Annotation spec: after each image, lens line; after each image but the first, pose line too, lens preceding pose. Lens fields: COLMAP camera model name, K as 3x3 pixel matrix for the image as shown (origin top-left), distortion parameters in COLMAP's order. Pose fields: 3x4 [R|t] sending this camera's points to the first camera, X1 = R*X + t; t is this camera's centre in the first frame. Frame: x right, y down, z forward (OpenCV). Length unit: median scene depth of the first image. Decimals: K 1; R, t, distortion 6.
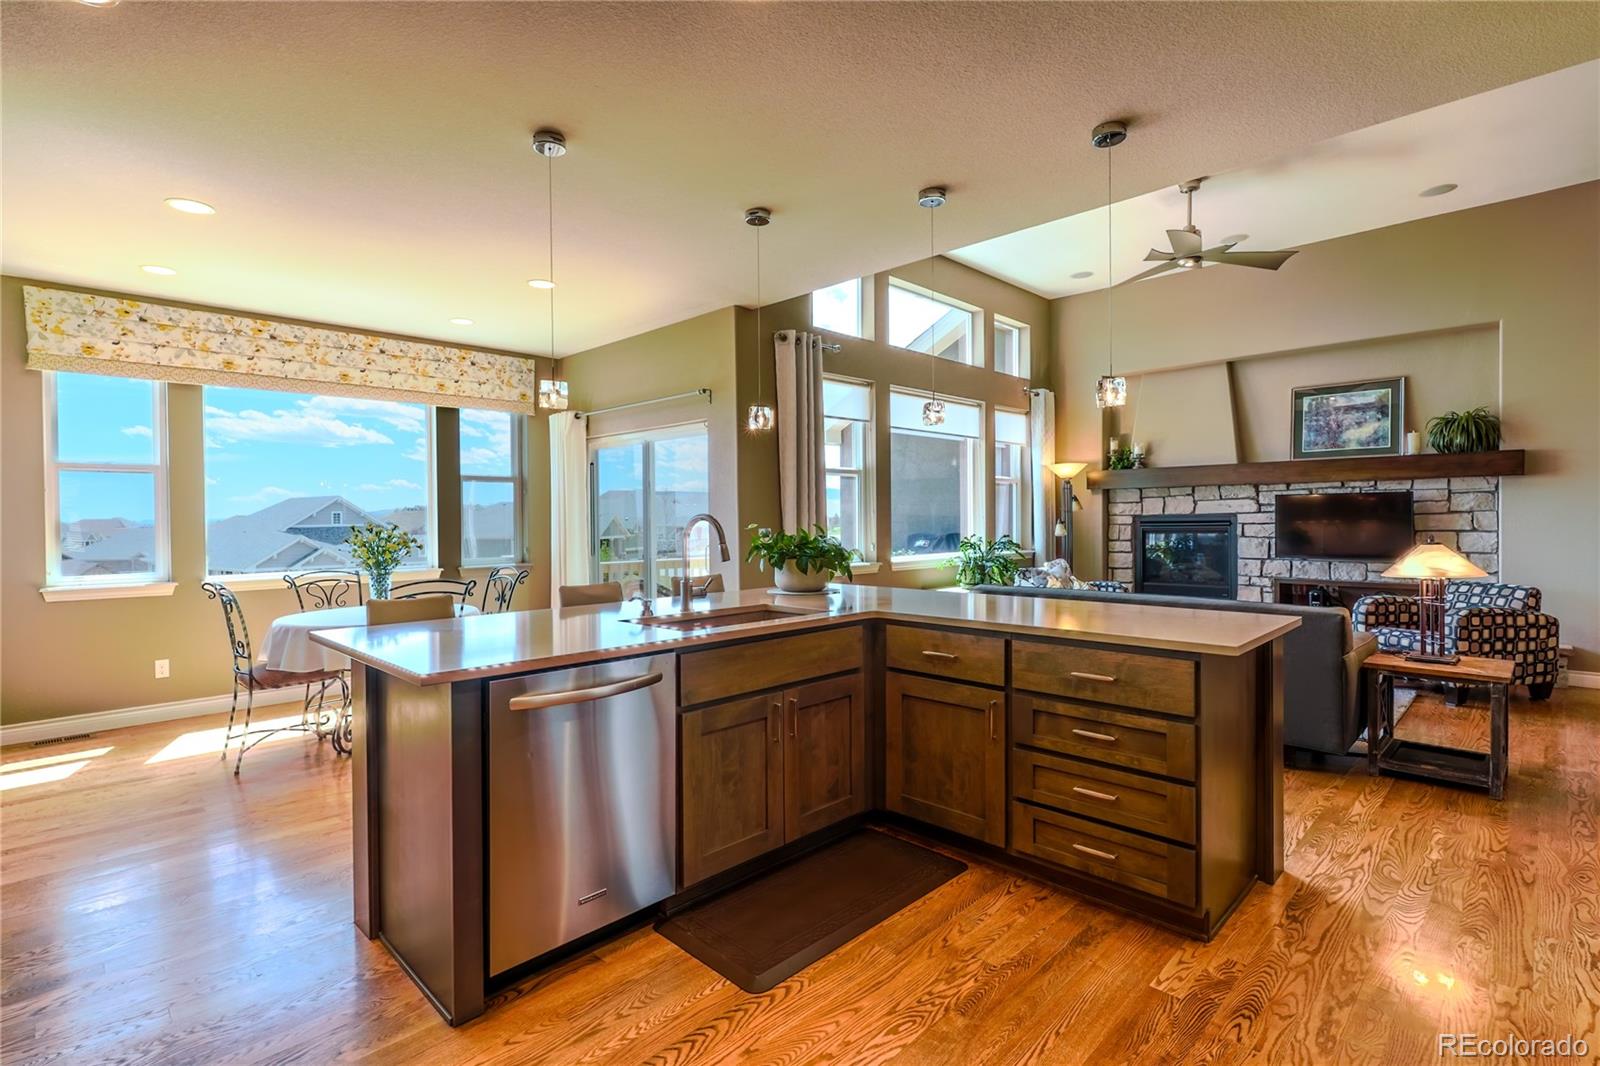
lens RADIAL K [[757.7, 0, 797.6], [0, 757.7, 524.6], [0, 0, 1]] dist [0.002746, 0.001612]
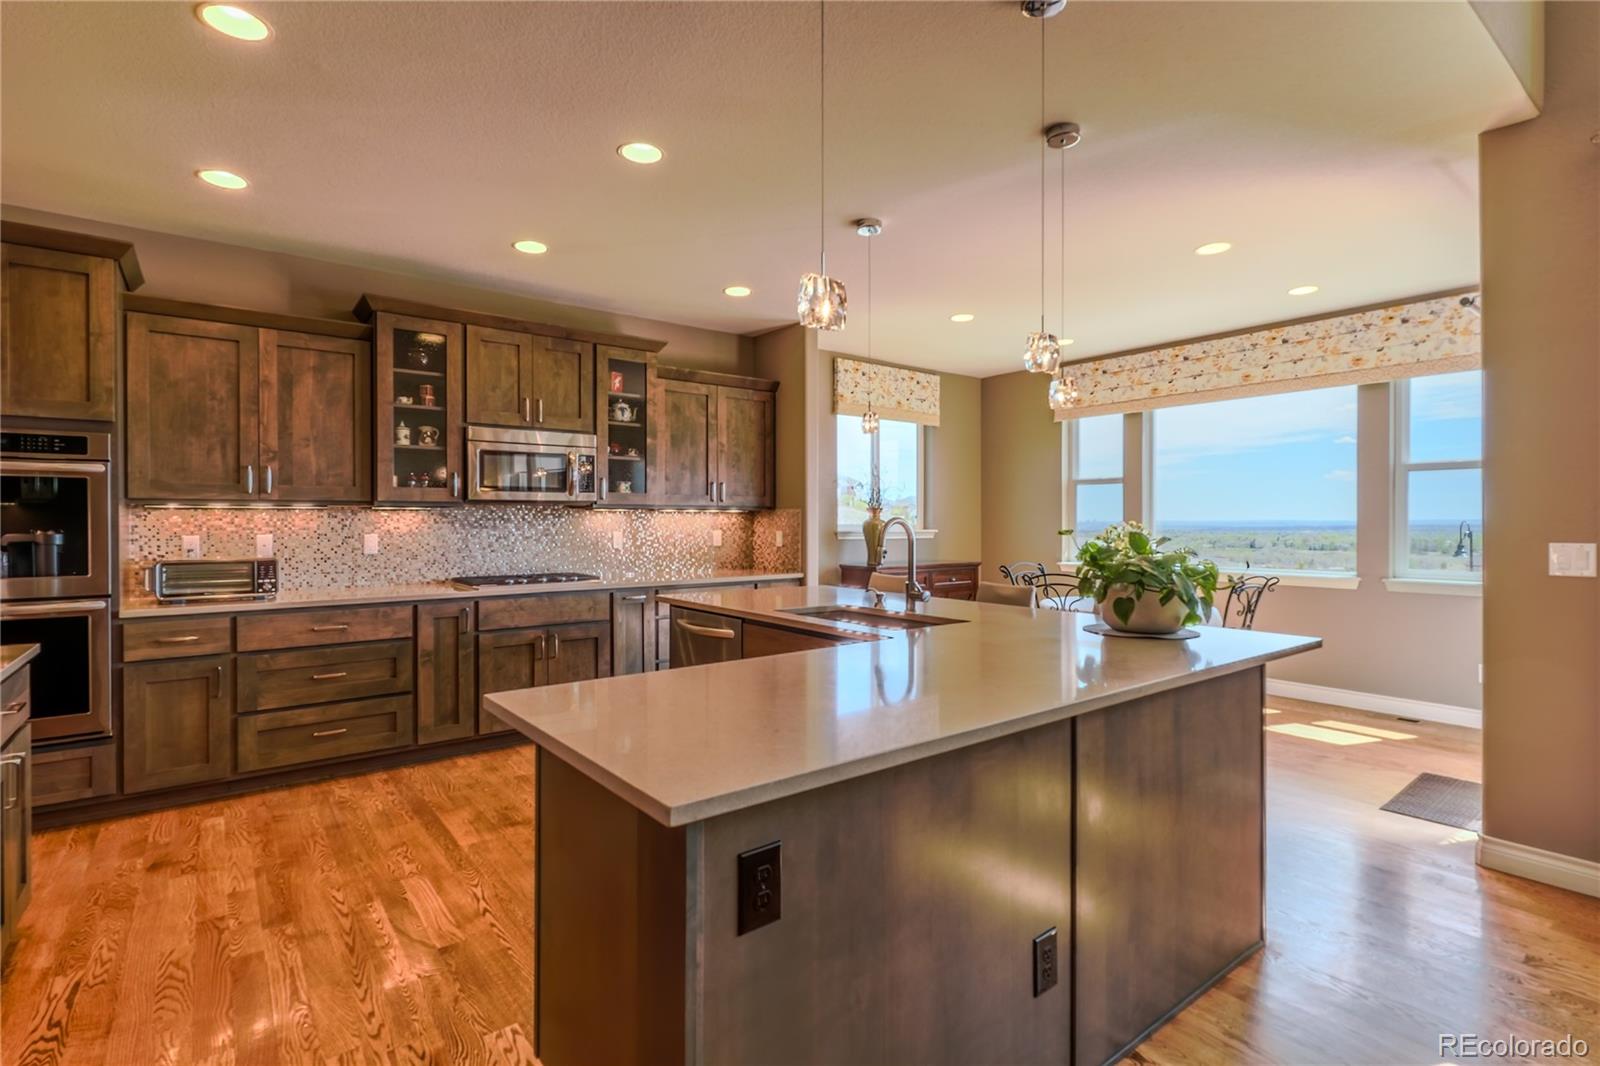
lens RADIAL K [[757.7, 0, 788.9], [0, 757.7, 522.5], [0, 0, 1]] dist [0.002746, 0.001612]
pose [[-0.144233, 0.017381, -0.989391, 0.419072], [-0.004561, 0.999823, 0.018229, -0.014278], [0.989533, 0.007142, -0.144129, 0.457889]]
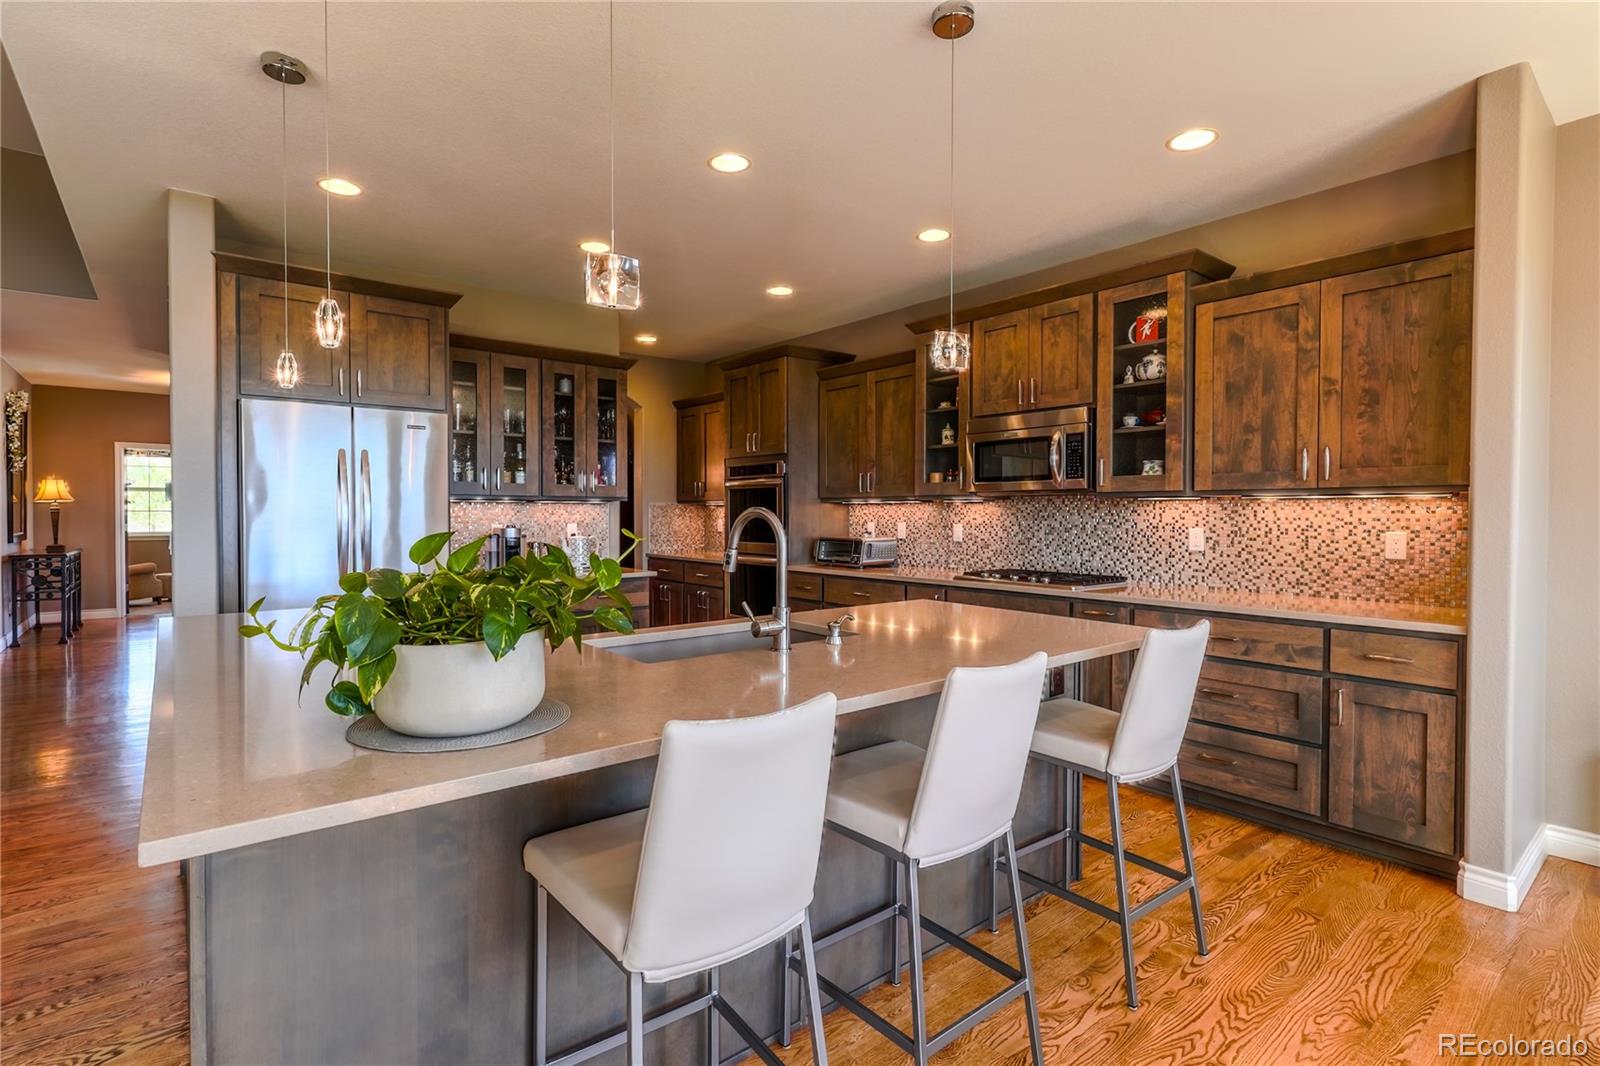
lens RADIAL K [[757.7, 0, 796.6], [0, 757.7, 528.9], [0, 0, 1]] dist [0.002746, 0.001612]
pose [[-0.993945, 0.003733, 0.109815, -0.106419], [0.006437, 0.999685, 0.024279, -0.004863], [-0.109689, 0.024839, -0.993656, 0.776108]]
